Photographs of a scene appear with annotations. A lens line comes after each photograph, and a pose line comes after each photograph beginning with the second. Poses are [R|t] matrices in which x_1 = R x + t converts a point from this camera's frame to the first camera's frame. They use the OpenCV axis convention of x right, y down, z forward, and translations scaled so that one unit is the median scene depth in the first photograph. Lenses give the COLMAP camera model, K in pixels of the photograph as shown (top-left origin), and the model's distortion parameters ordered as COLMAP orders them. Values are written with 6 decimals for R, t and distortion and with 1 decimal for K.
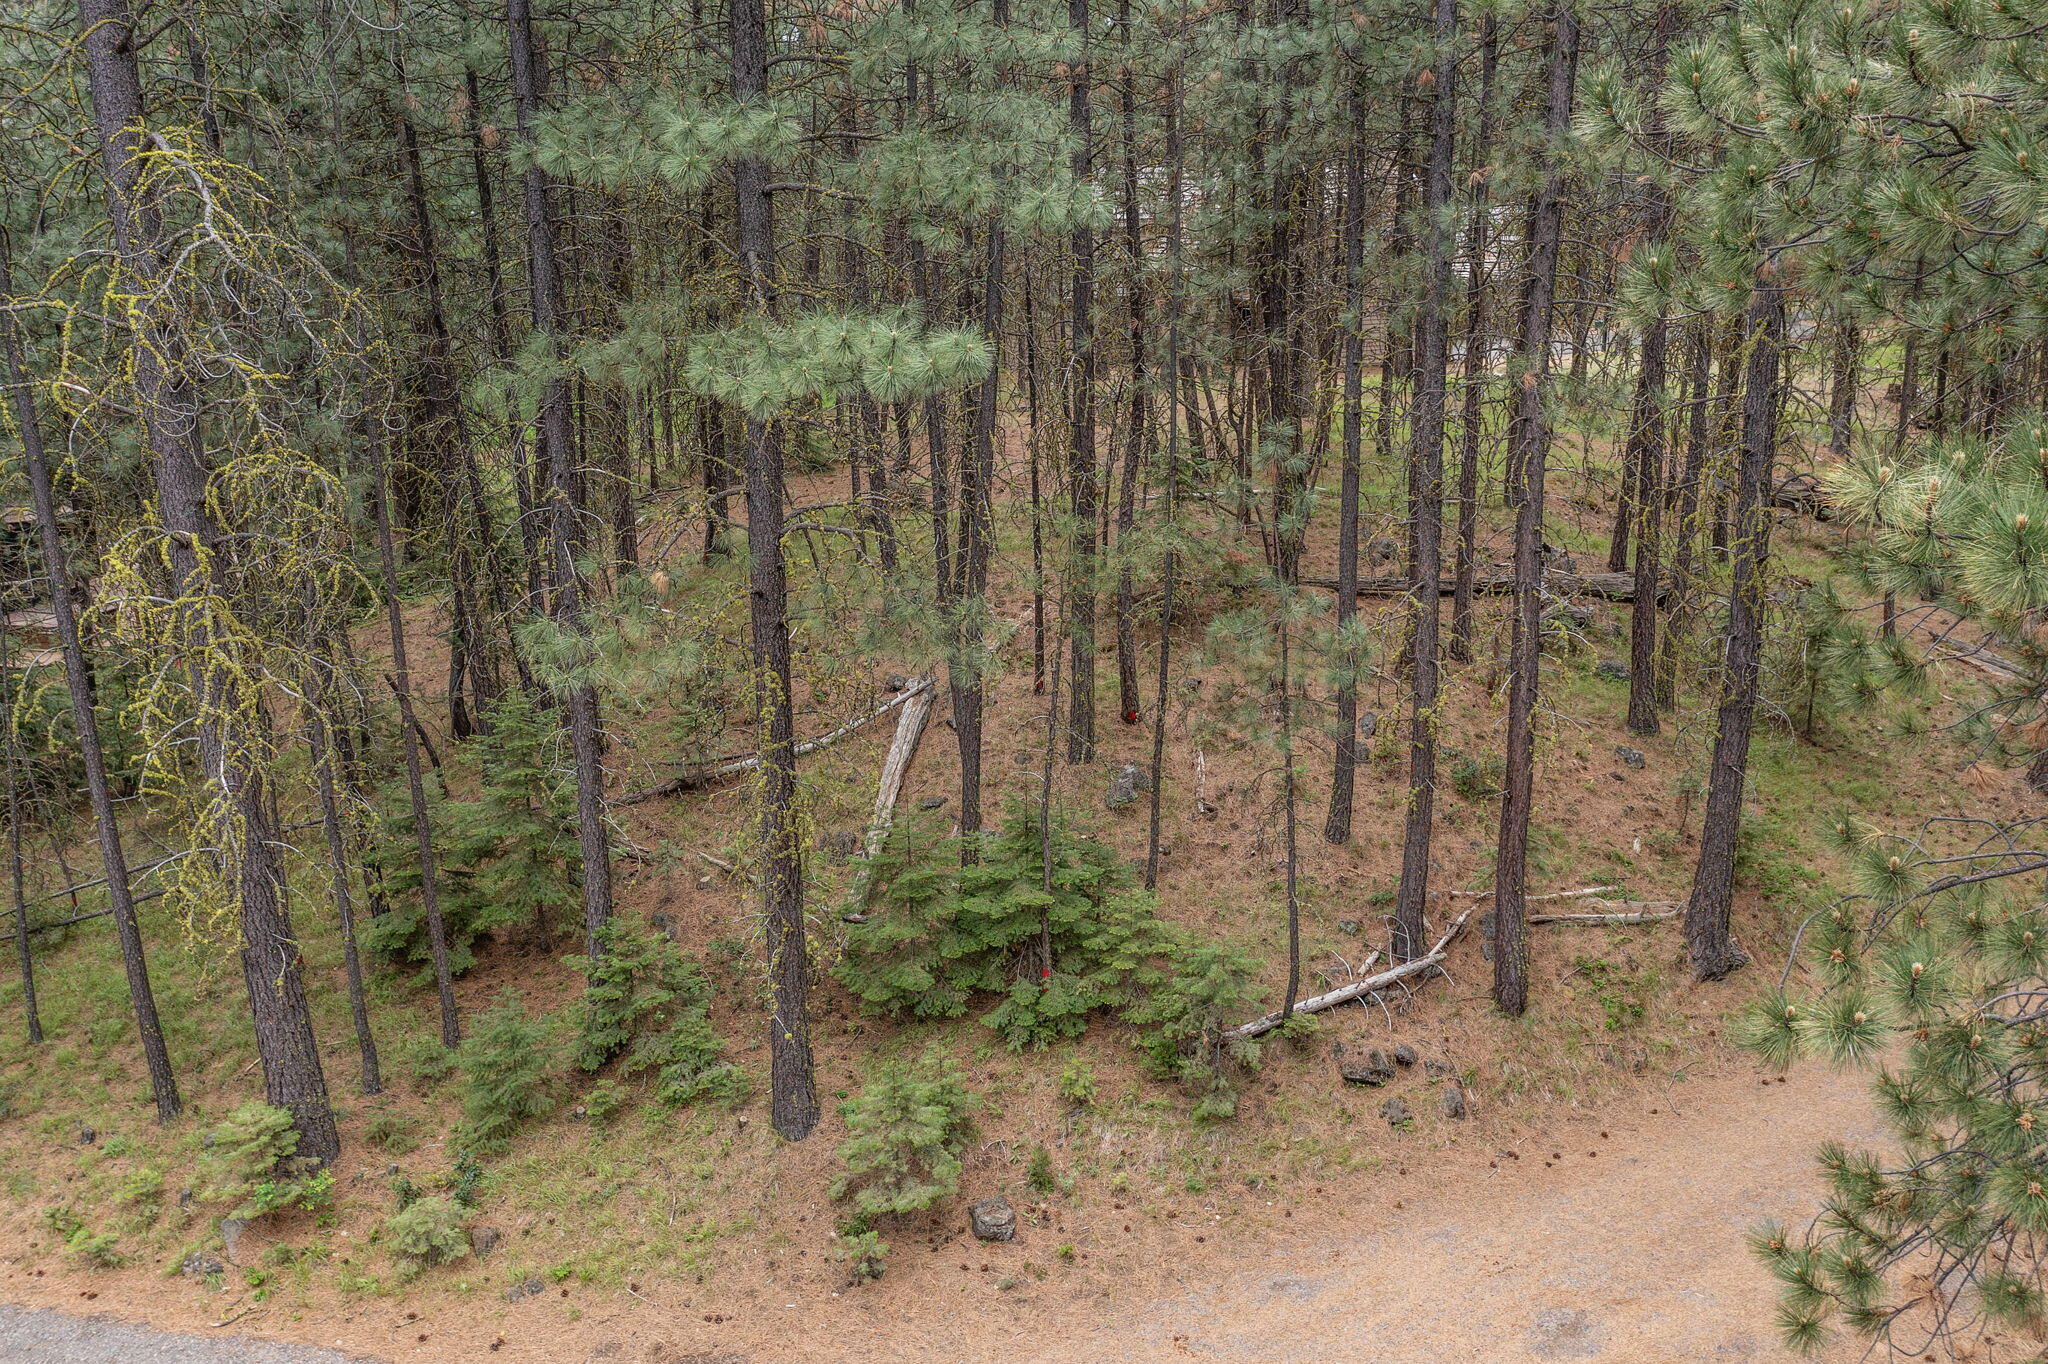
lens RADIAL K [[1633.1, 0, 1022.1], [0, 1633.1, 672.5], [0, 0, 1]] dist [0.000280, -0.000441]
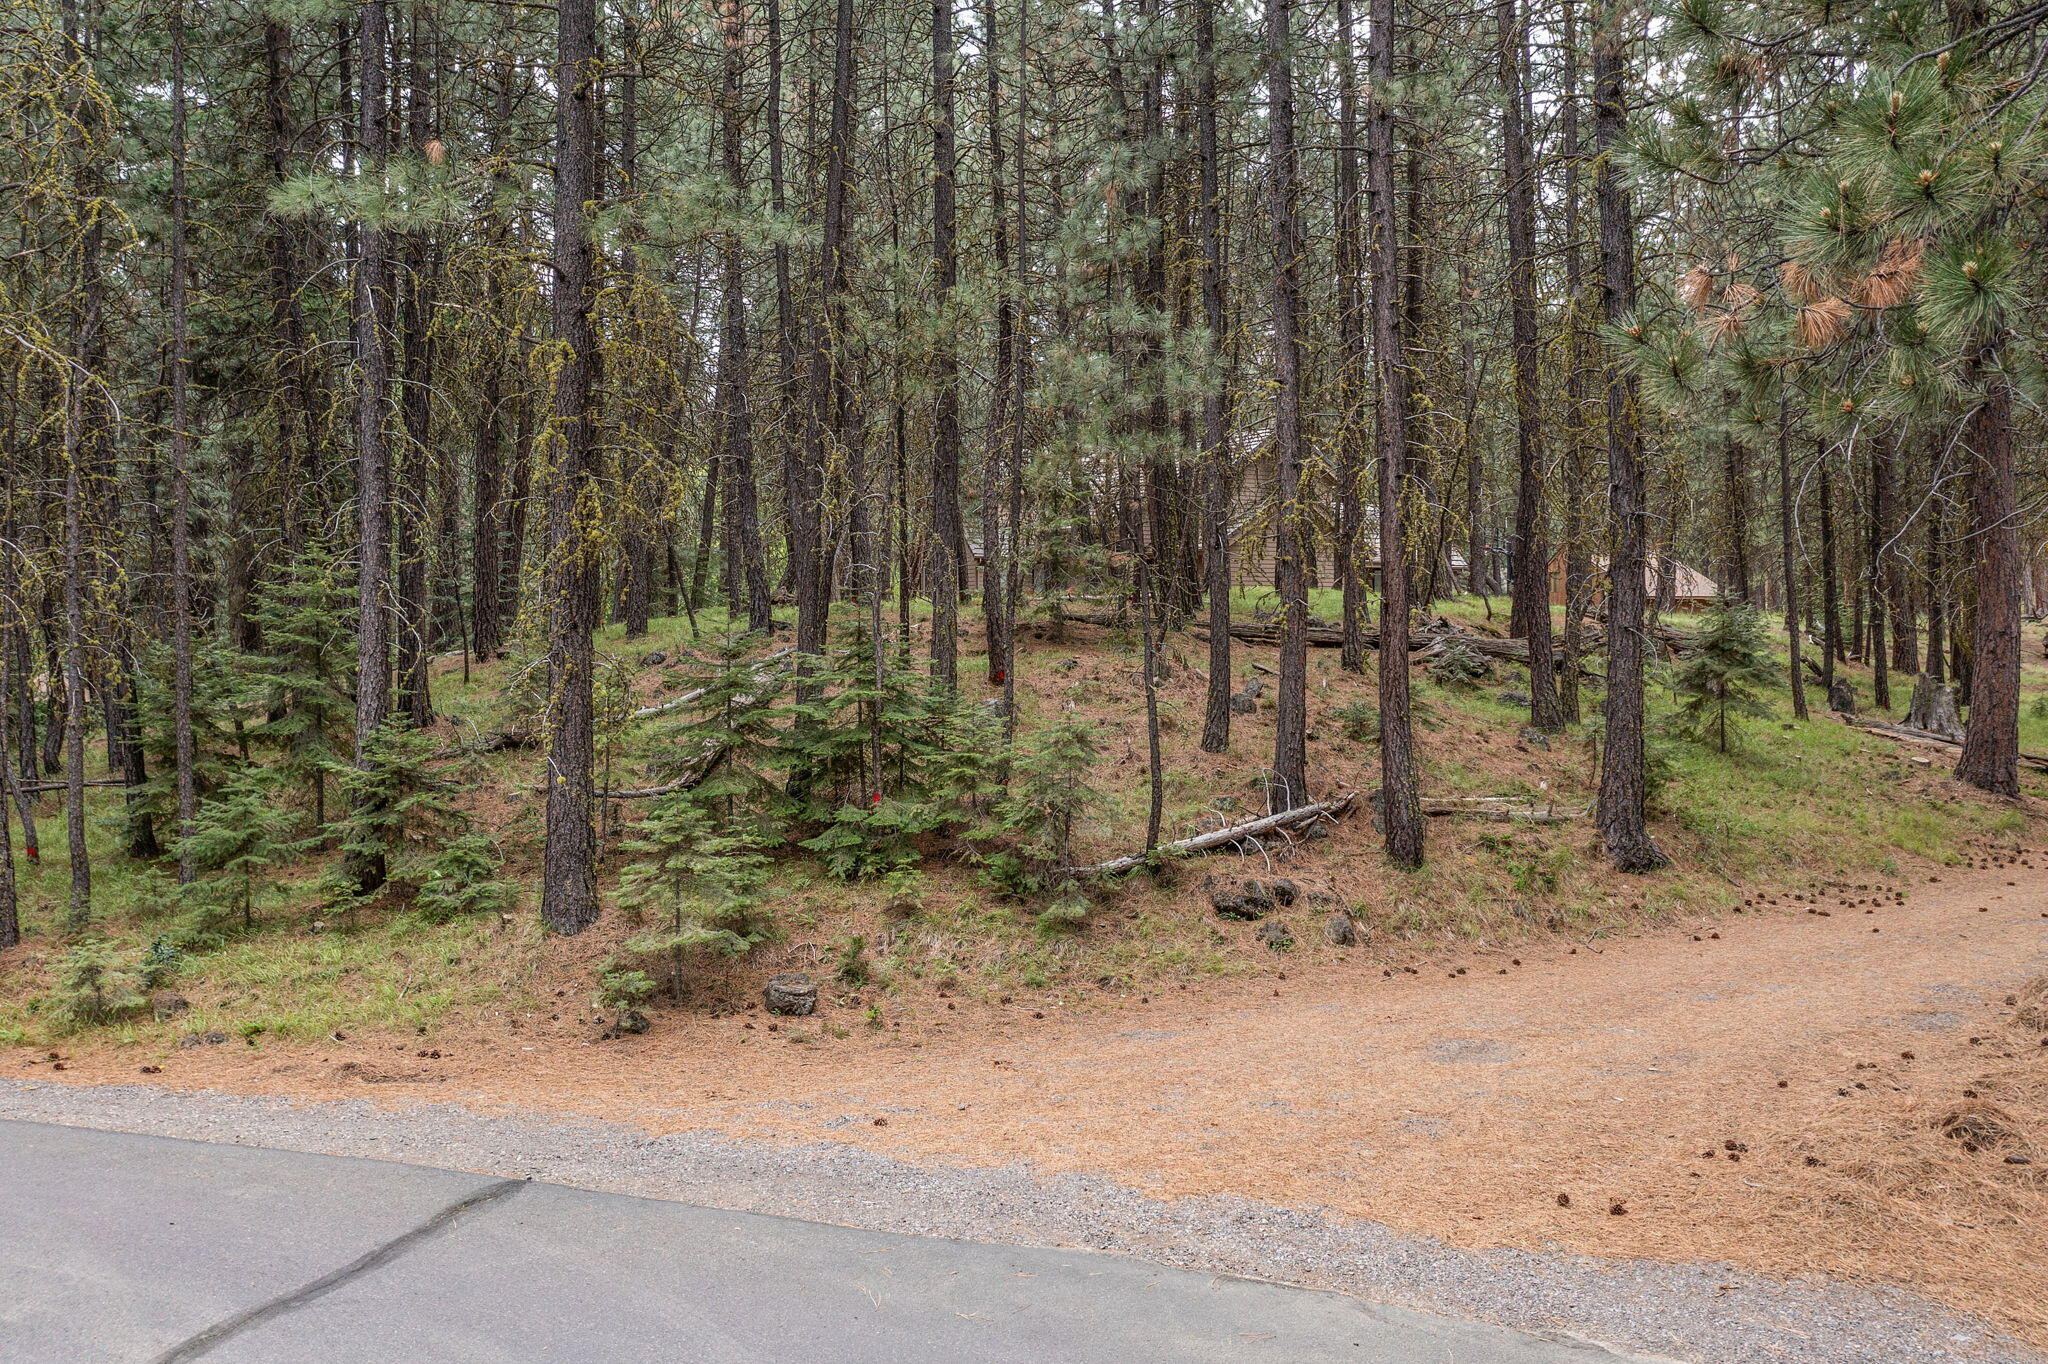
lens RADIAL K [[1633.1, 0, 1022.1], [0, 1633.1, 672.5], [0, 0, 1]] dist [0.000280, -0.000441]
pose [[0.999411, 0.011605, 0.032289, 0.064723], [-0.002282, 0.961465, -0.274918, 0.366787], [-0.034235, 0.274682, 0.960925, 0.134402]]
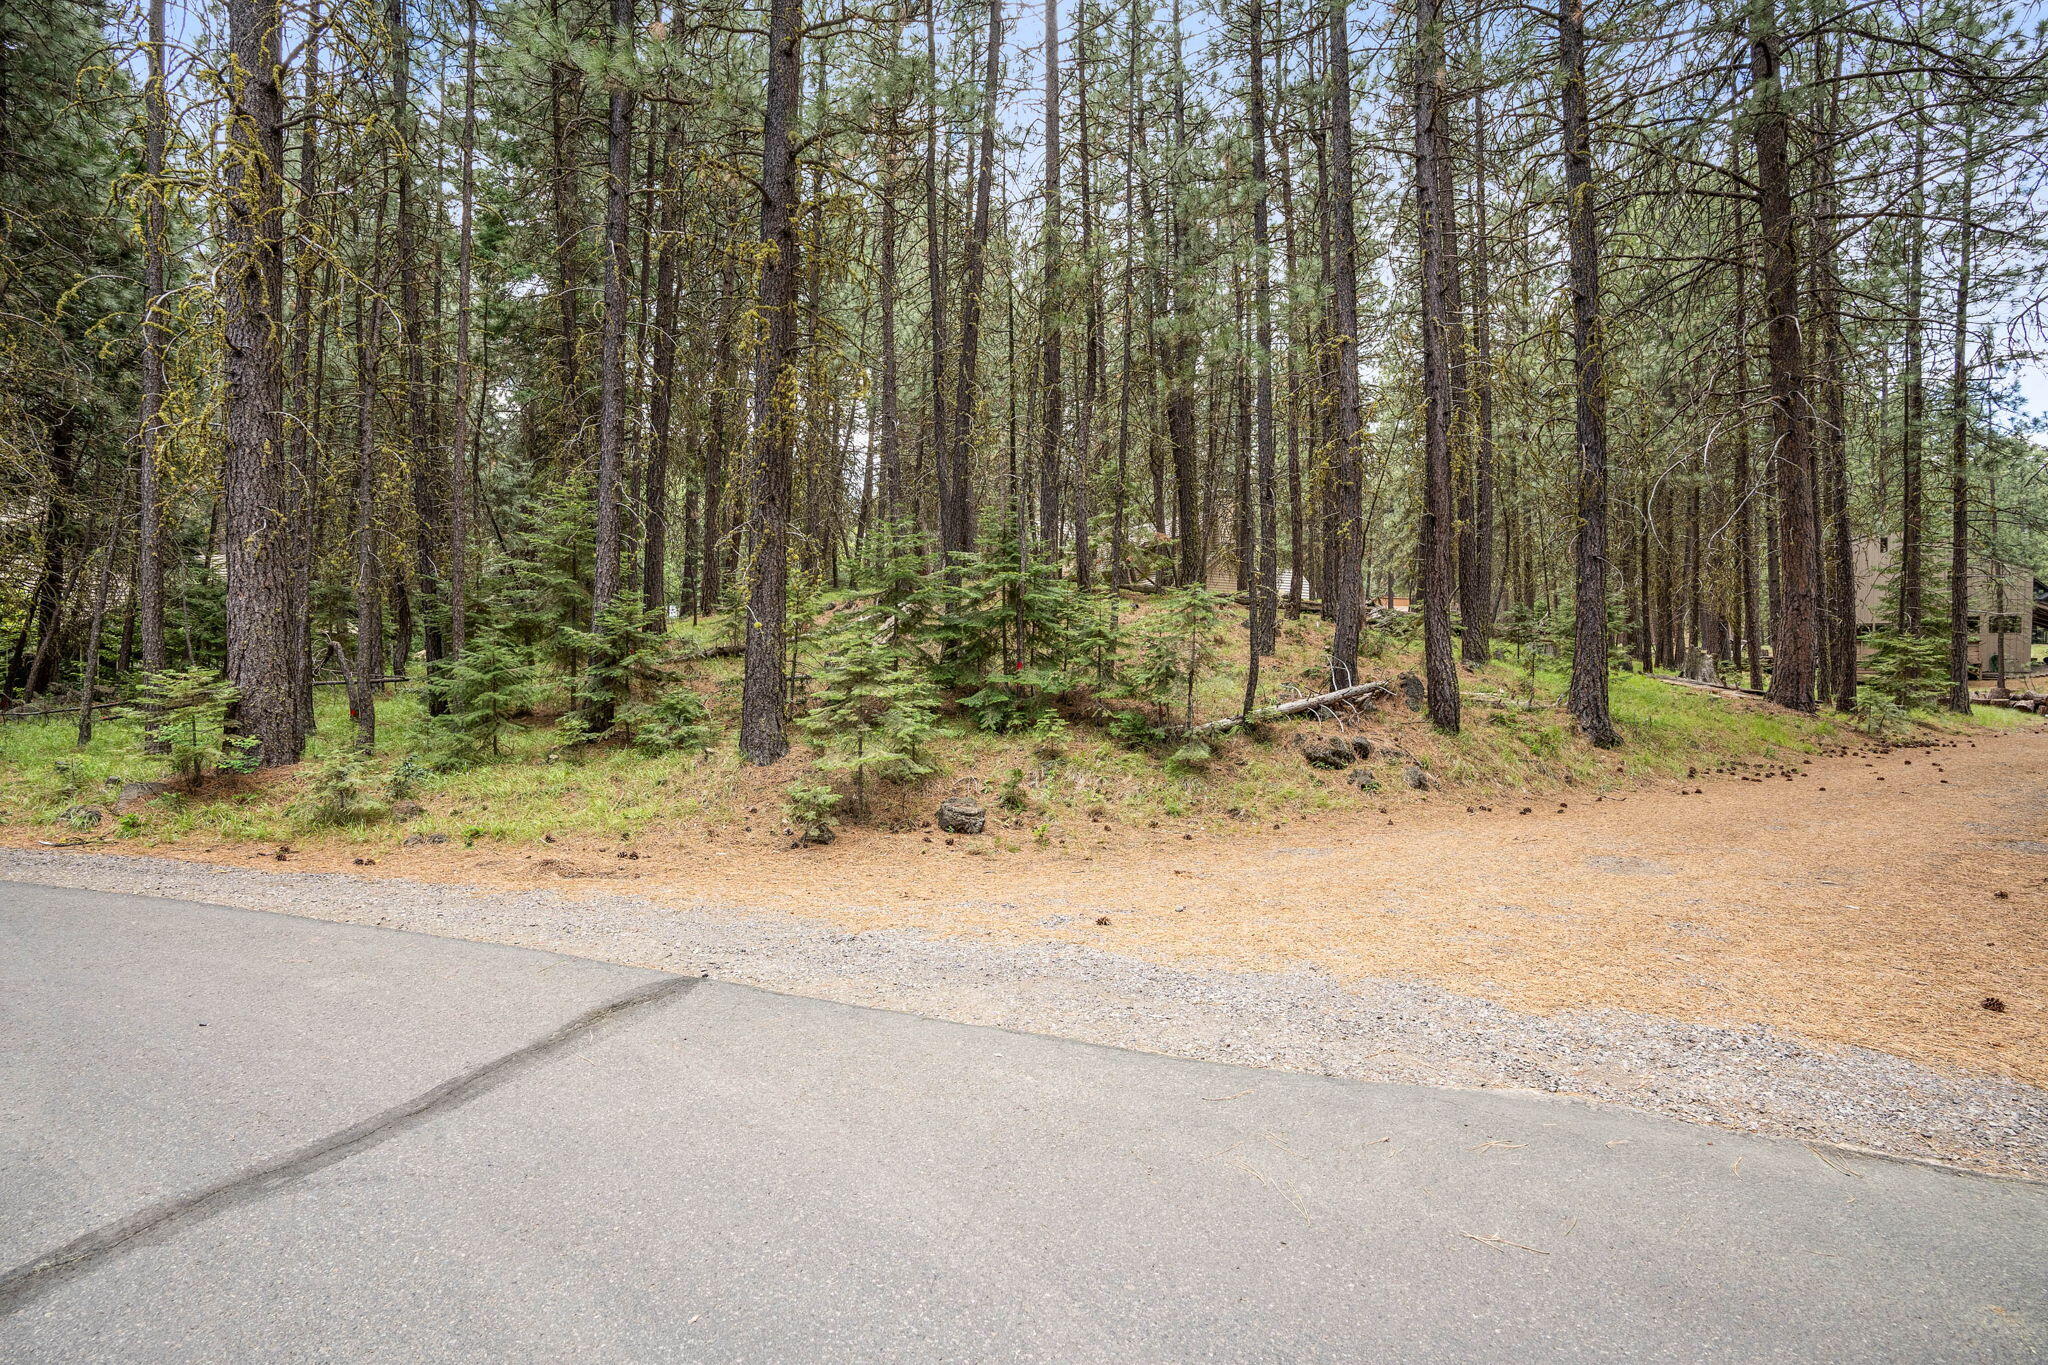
lens RADIAL K [[943.8, 0, 1021.3], [0, 943.8, 679.1], [0, 0, 1]] dist [-0.060320, 0.029885]
pose [[0.999338, 0.026092, 0.025334, 0.000429], [-0.017707, 0.957550, -0.287723, 0.373498], [-0.031766, 0.287084, 0.957379, 0.424443]]
